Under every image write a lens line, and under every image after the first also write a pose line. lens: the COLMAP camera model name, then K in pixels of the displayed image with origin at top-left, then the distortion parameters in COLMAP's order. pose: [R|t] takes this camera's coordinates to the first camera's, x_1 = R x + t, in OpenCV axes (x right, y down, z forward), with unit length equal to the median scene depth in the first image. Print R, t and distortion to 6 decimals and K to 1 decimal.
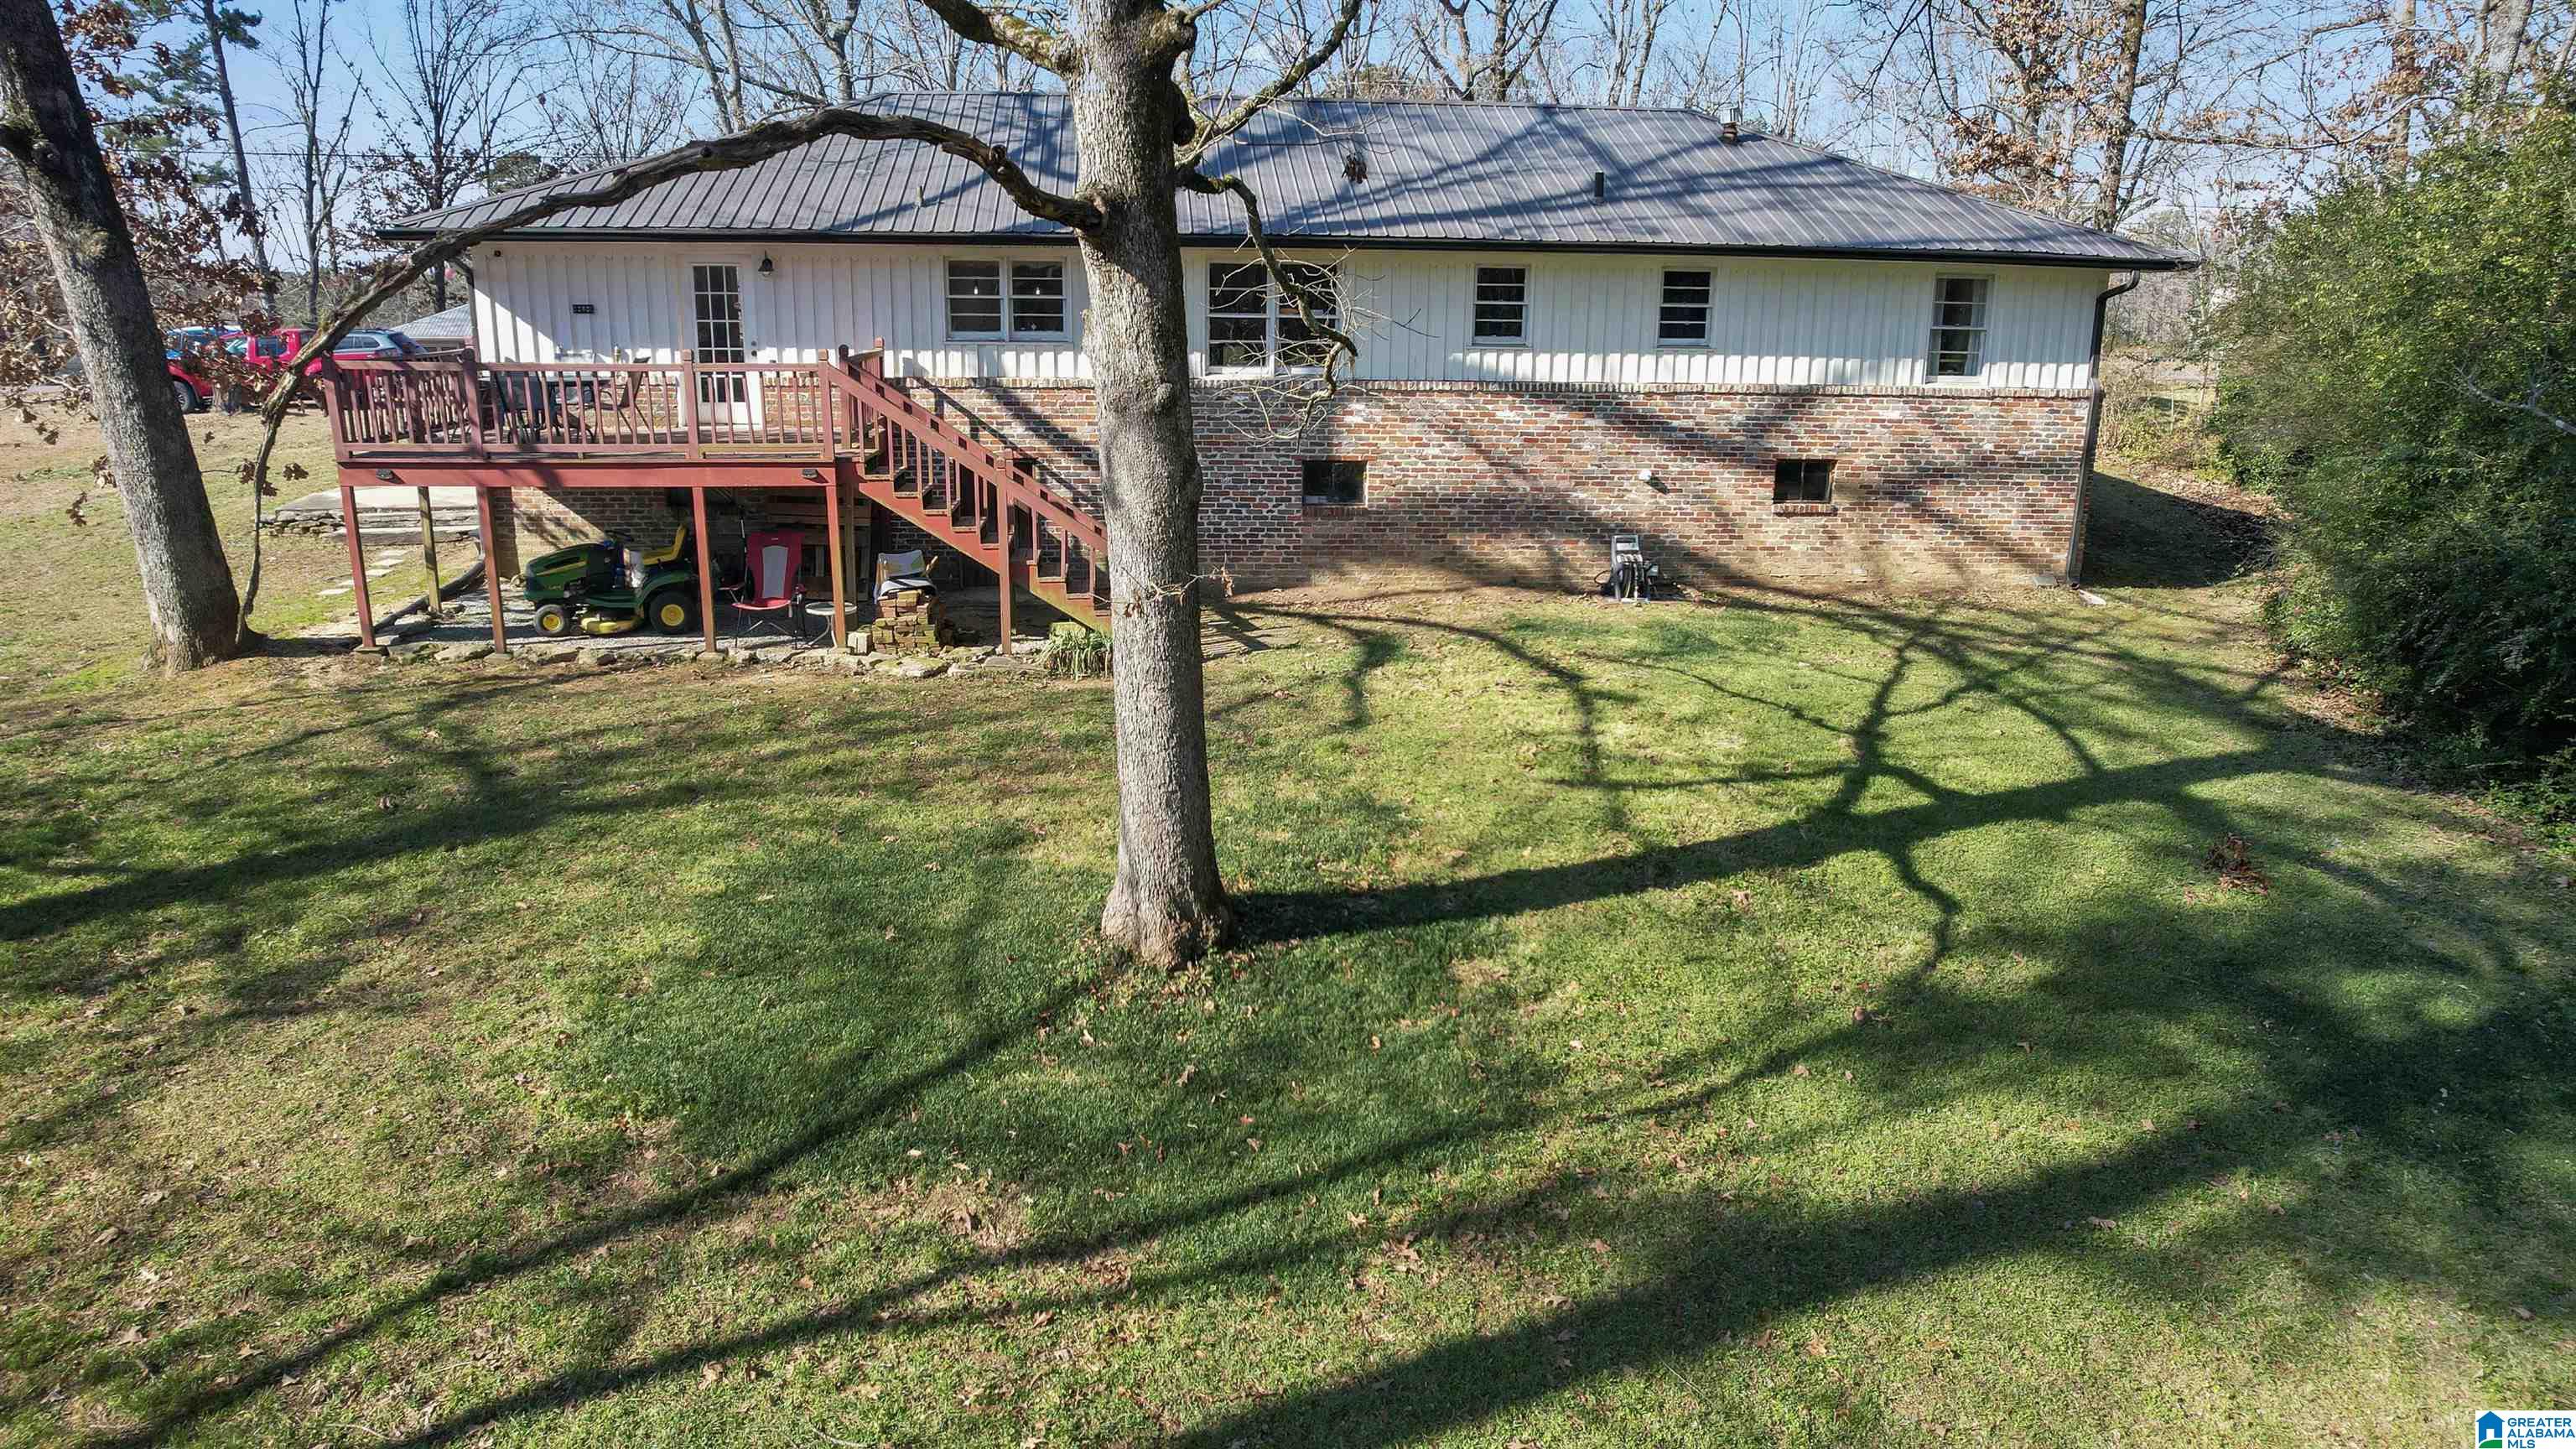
lens RADIAL K [[1645.1, 0, 1288.0], [0, 1645.1, 724.5], [0, 0, 1]] dist [-0.001708, -0.000516]
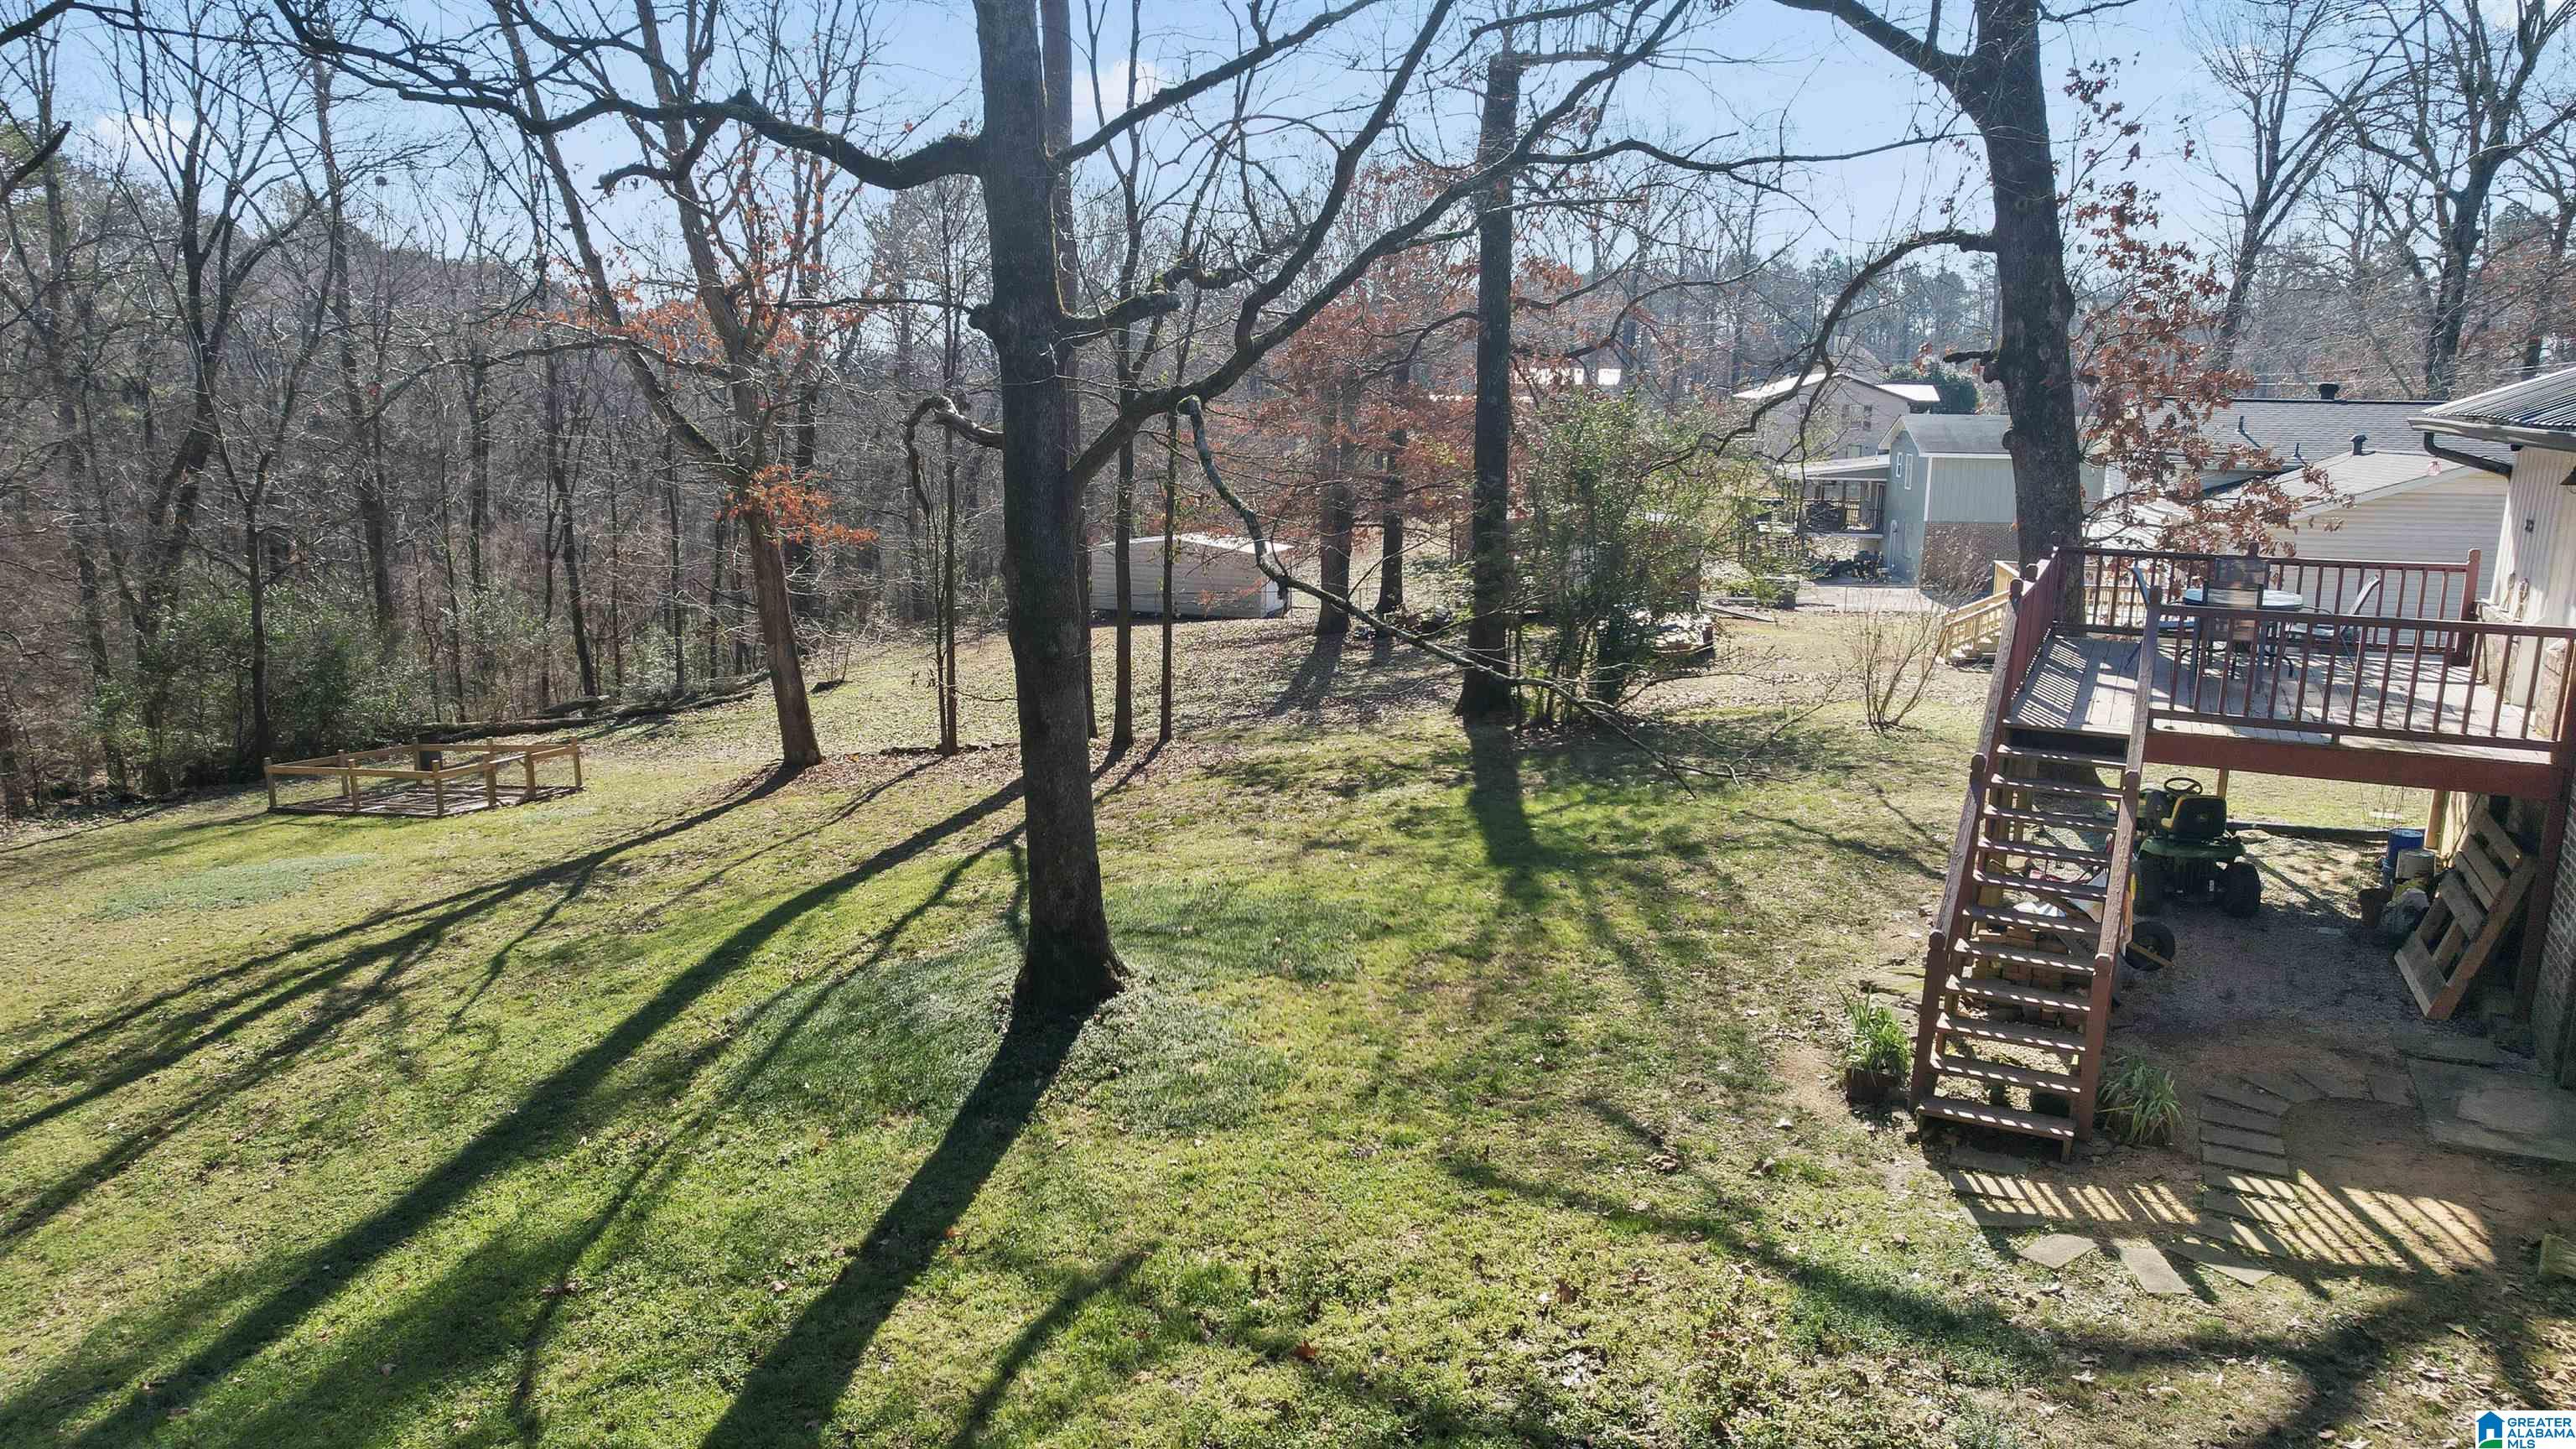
lens RADIAL K [[1645.1, 0, 1288.0], [0, 1645.1, 724.5], [0, 0, 1]] dist [-0.001708, -0.000516]
pose [[-0.549475, 0.165630, -0.818929, 0.679807], [-0.221173, 0.916353, 0.333735, -0.425925], [0.805705, 0.364504, -0.466880, 1.341316]]
